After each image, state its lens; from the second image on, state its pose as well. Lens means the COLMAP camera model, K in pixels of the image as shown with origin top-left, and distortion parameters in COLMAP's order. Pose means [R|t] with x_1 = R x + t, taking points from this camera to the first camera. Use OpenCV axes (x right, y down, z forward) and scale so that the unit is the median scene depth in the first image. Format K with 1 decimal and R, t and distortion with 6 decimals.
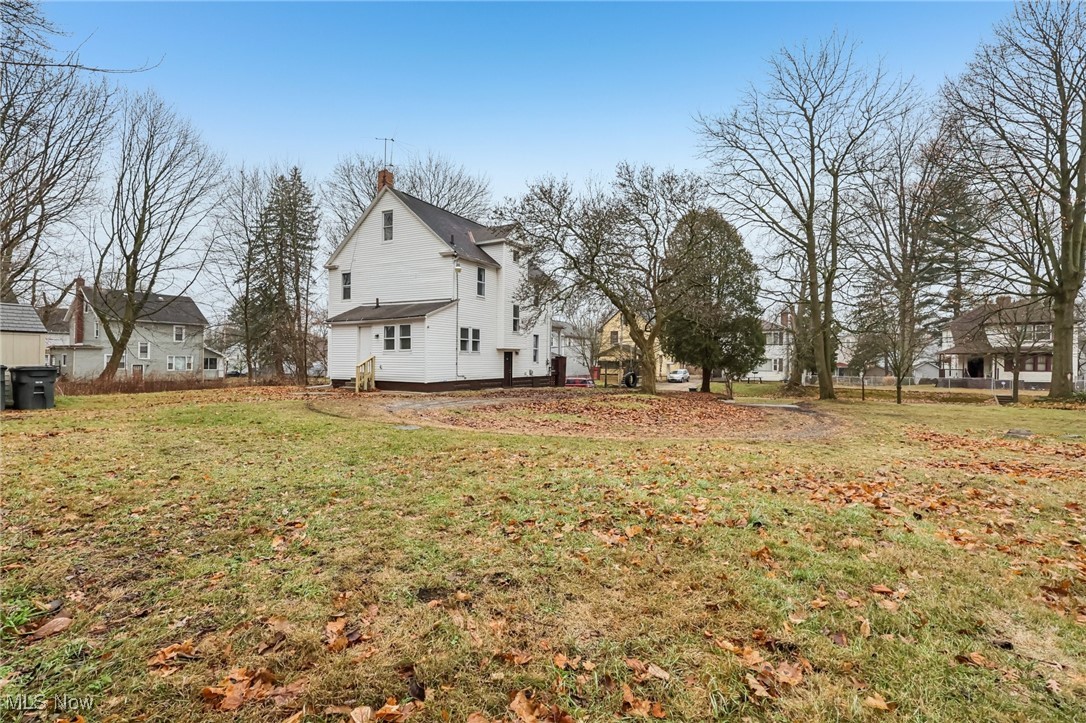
lens RADIAL K [[505.2, 0, 542.6], [0, 505.2, 363.6], [0, 0, 1]] dist [-0.000542, -0.000314]
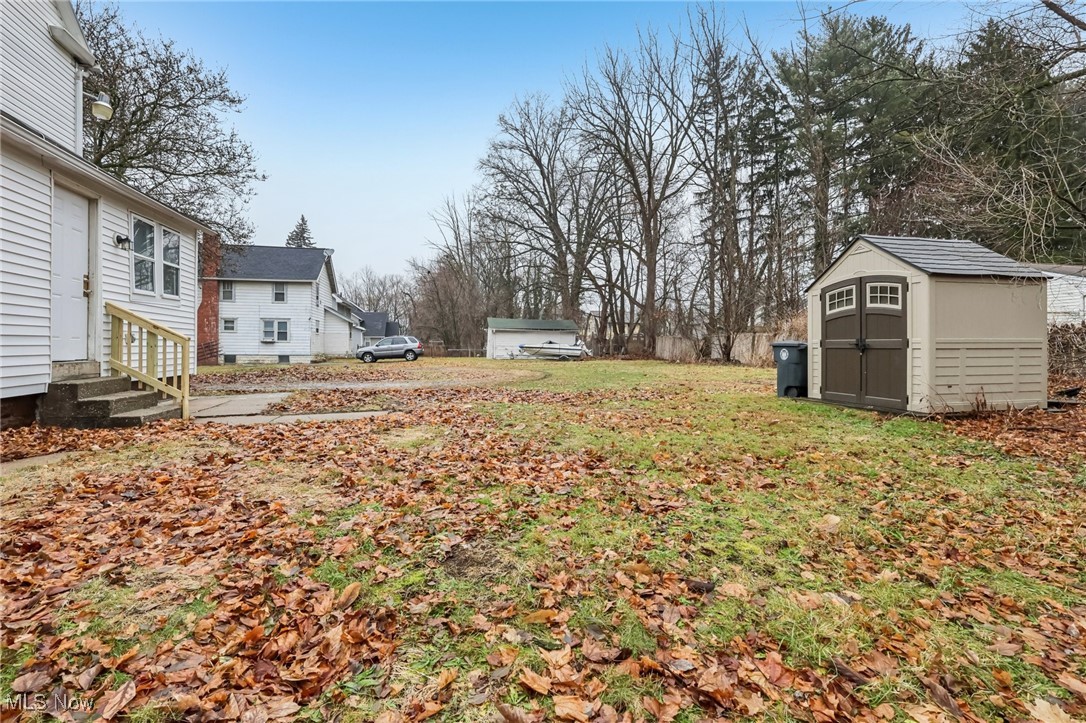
lens RADIAL K [[505.2, 0, 537.8], [0, 505.2, 350.5], [0, 0, 1]] dist [-0.000542, -0.000314]
pose [[-0.680068, -0.021164, 0.732844, -0.666588], [-0.013464, 0.999775, 0.016378, 0.004448], [-0.733026, 0.001272, -0.680200, 0.926998]]
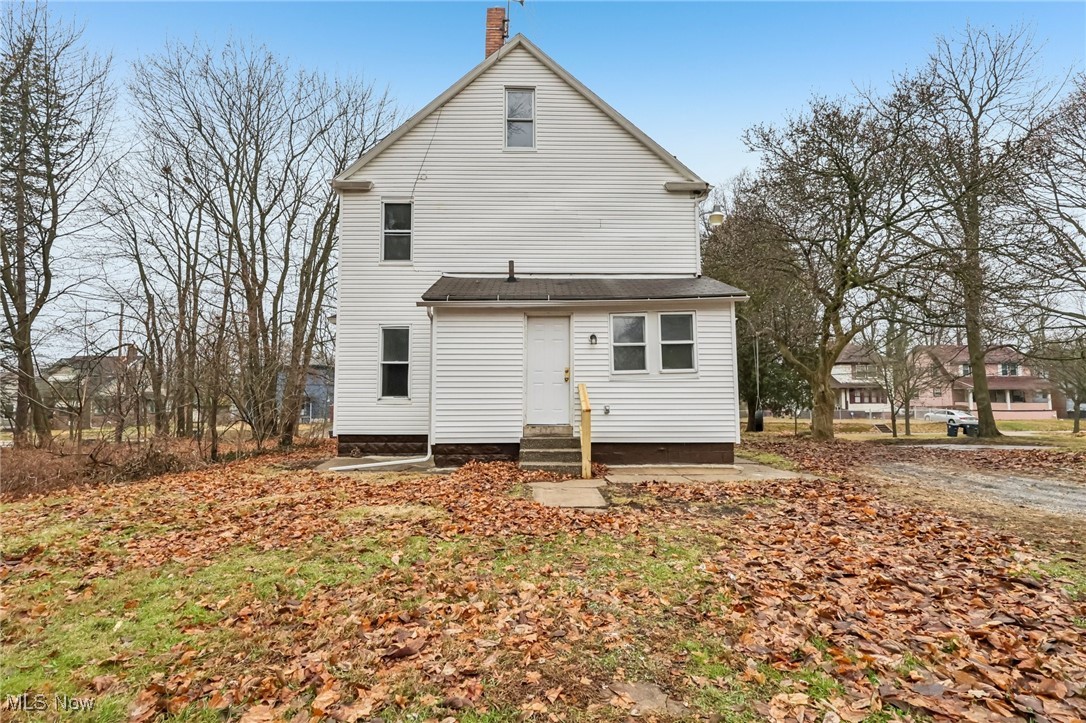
lens RADIAL K [[505.2, 0, 540.8], [0, 505.2, 366.7], [0, 0, 1]] dist [-0.000542, -0.000314]
pose [[0.875089, 0.021001, 0.483505, -0.519987], [0.012997, 0.997678, -0.066857, -0.001855], [-0.483787, 0.064790, 0.872784, 0.585435]]
